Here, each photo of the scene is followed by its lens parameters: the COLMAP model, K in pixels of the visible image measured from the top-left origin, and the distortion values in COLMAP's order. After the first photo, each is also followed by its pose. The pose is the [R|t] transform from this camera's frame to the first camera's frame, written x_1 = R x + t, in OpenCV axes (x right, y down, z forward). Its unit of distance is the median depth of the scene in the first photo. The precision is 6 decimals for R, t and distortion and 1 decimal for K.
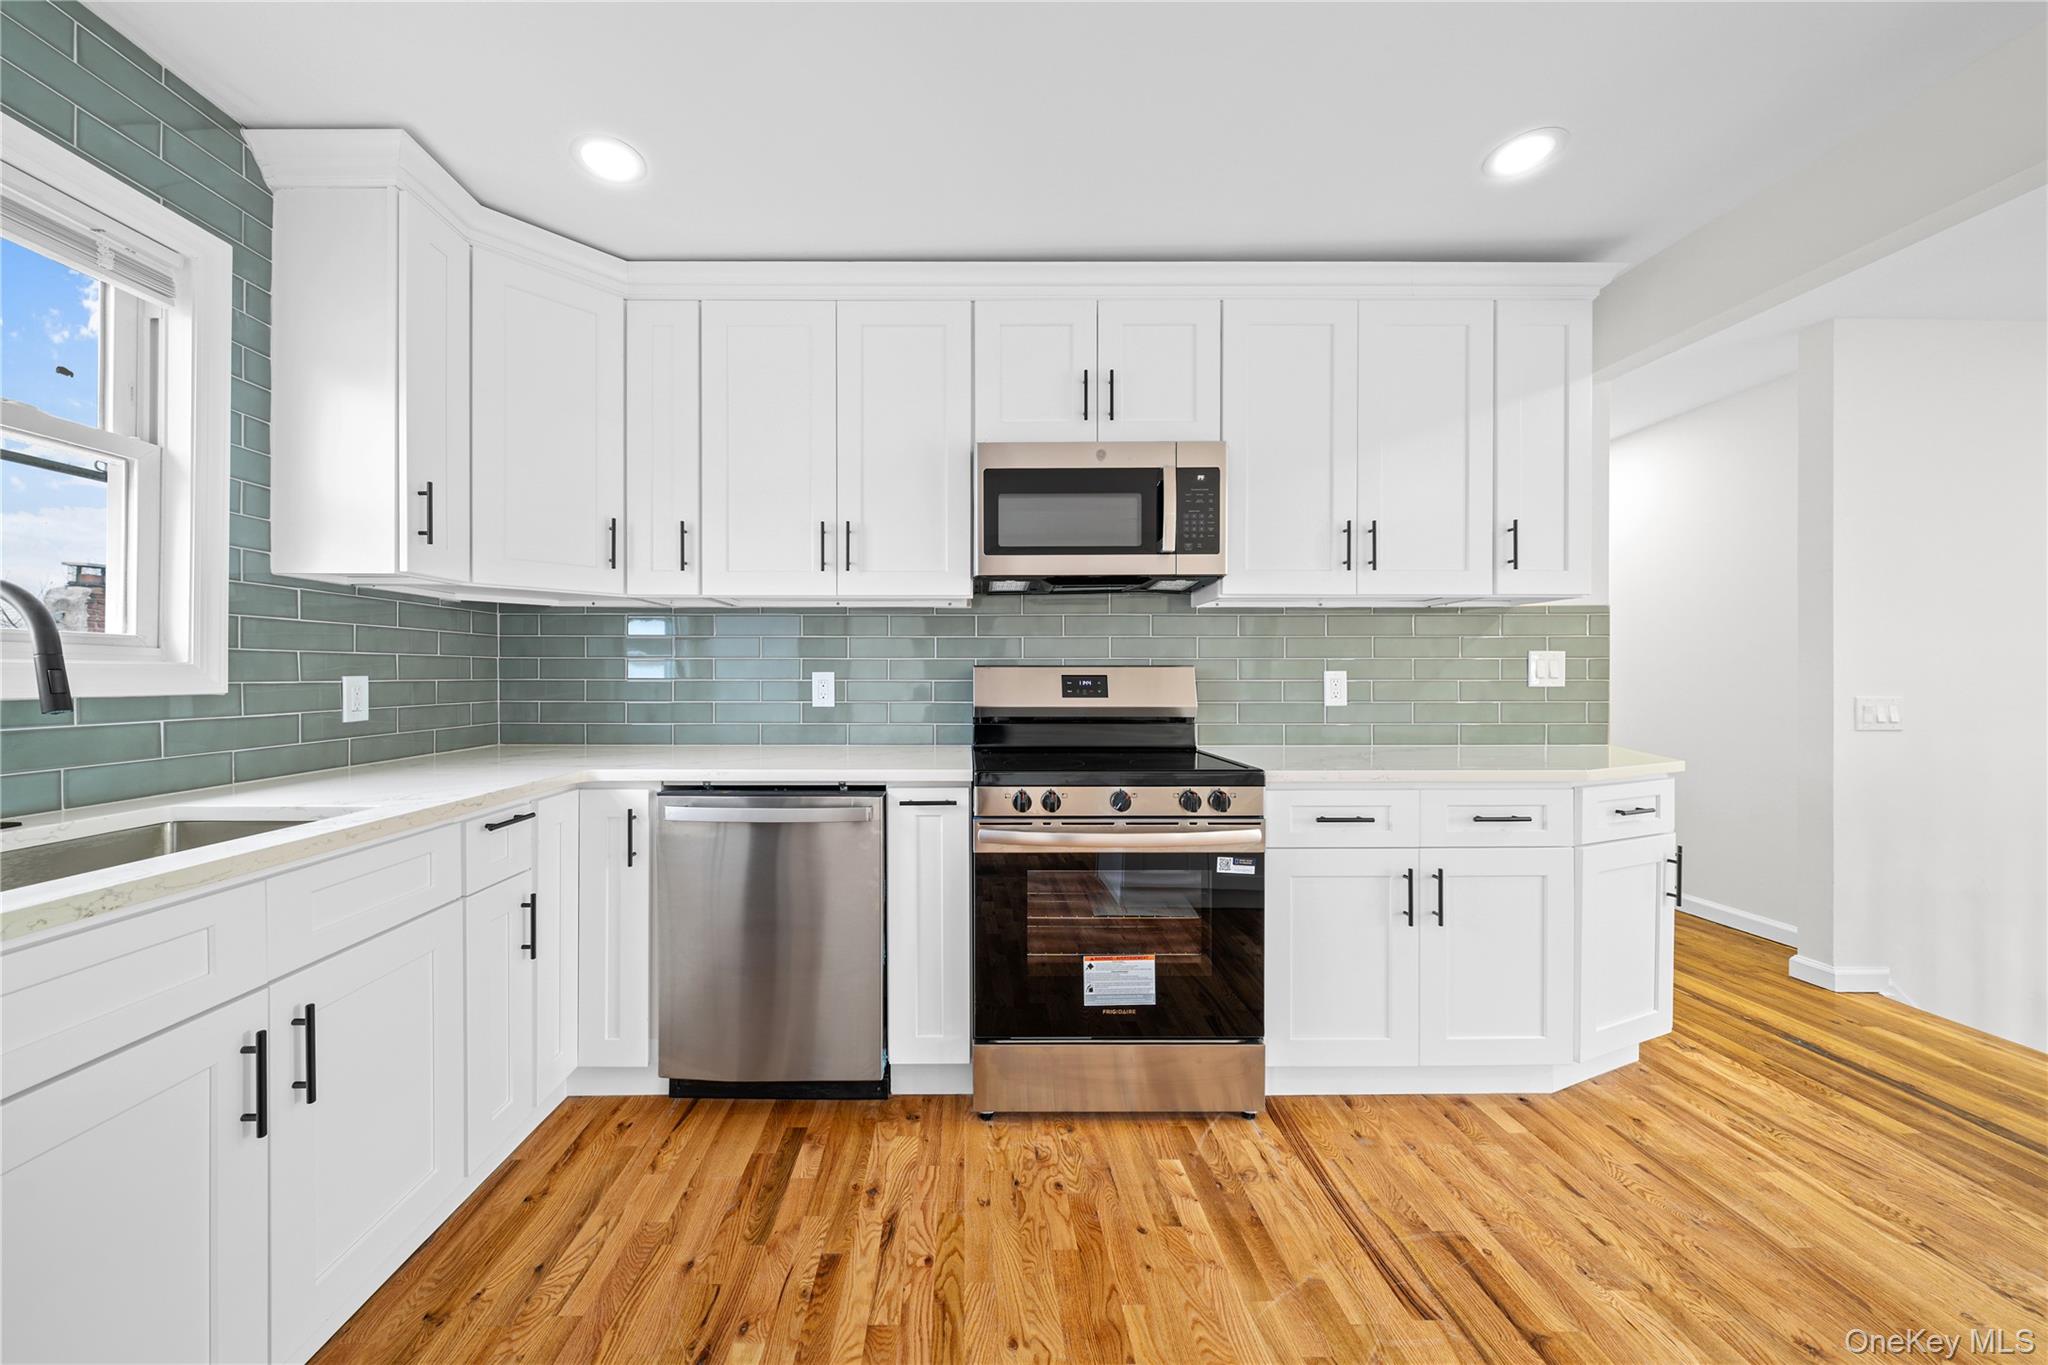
lens RADIAL K [[728.5, 0, 970.2], [0, 728.5, 675.3], [0, 0, 1]] dist [-0.001472, -0.000107]
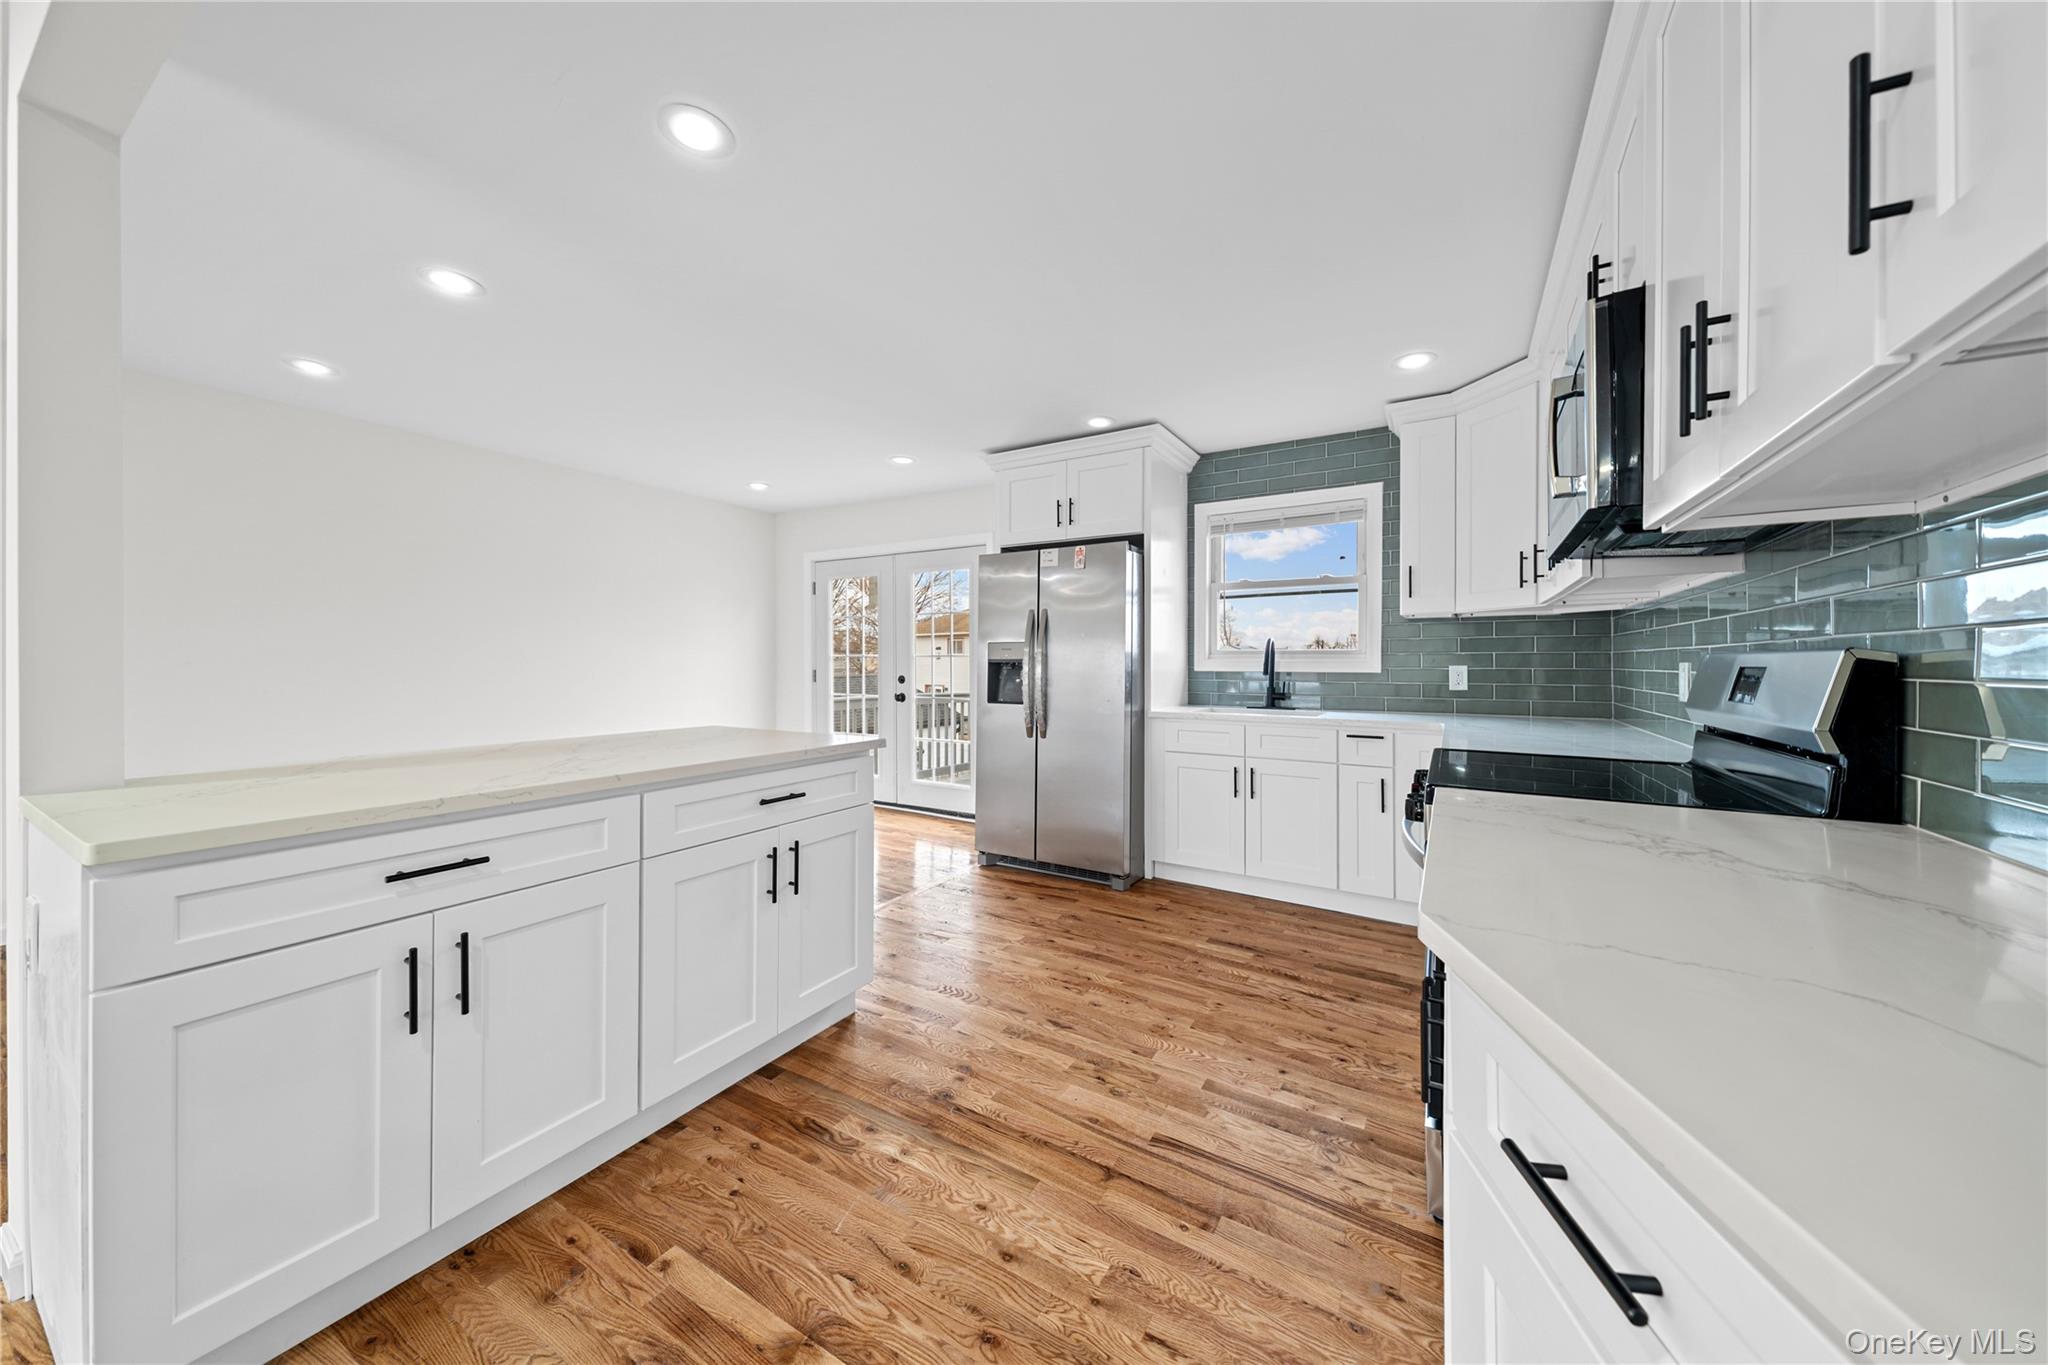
lens RADIAL K [[703.6, 0, 1029.6], [0, 703.6, 661.7], [0, 0, 1]] dist [0.026868, -0.000081]
pose [[-0.520143, -0.002913, -0.854075, 1.355522], [-0.002100, 0.999996, -0.002132, -0.002710], [0.854077, 0.000684, -0.520146, 1.073916]]
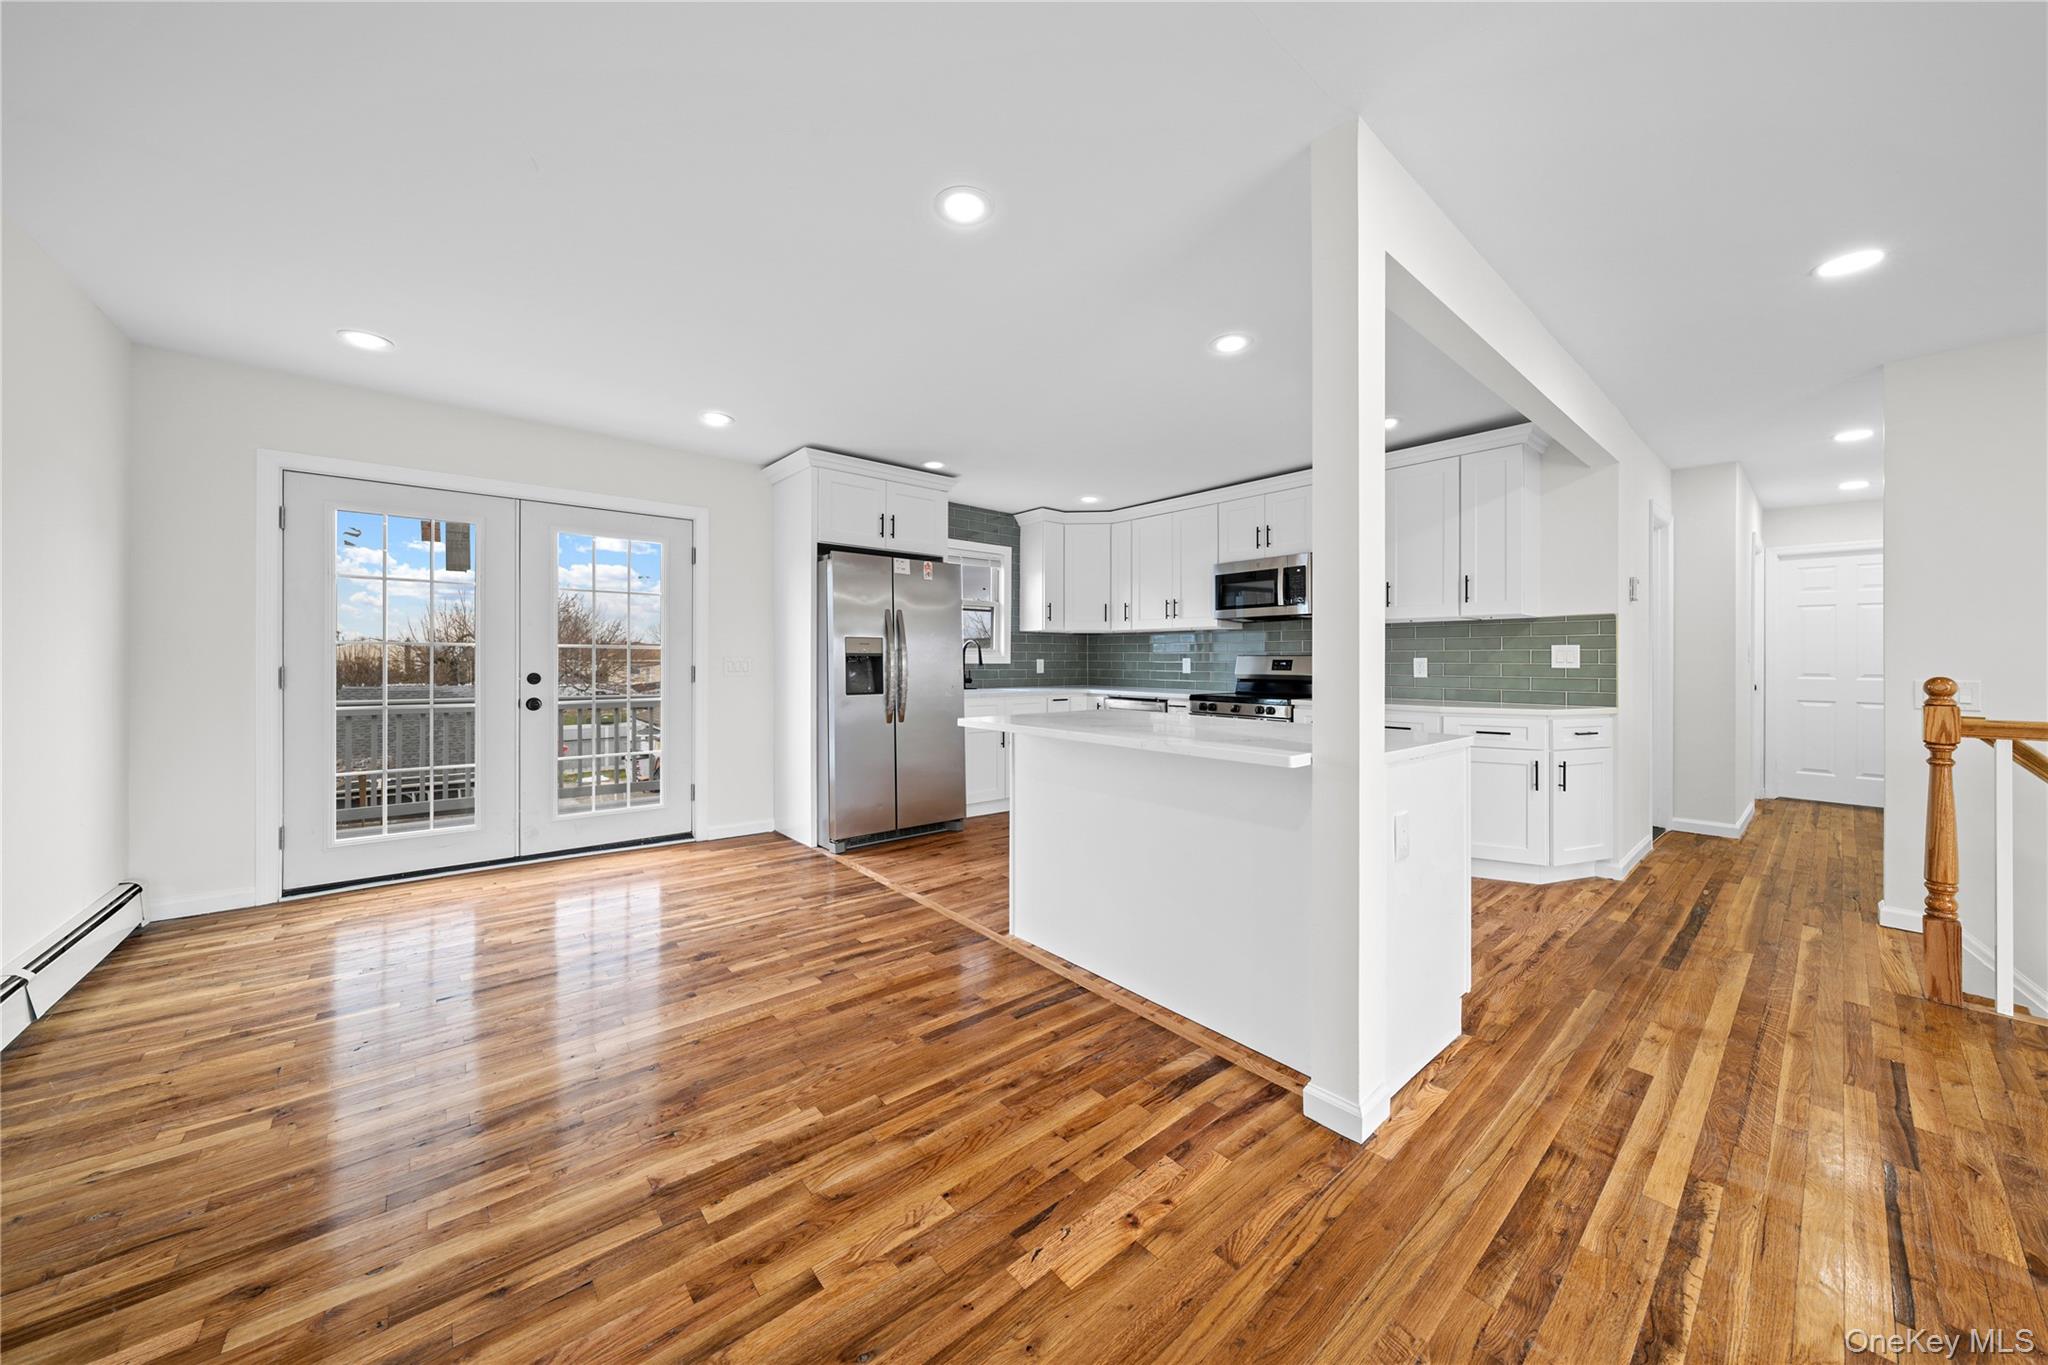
lens RADIAL K [[705.8, 0, 1034.7], [0, 705.8, 659.7], [0, 0, 1]] dist [-0.000182, -0.000043]
pose [[0.649870, 0.002331, -0.760042, 1.682539], [-0.004455, 0.999990, -0.000743, 0.005819], [0.760033, 0.003869, 0.649873, -1.176883]]
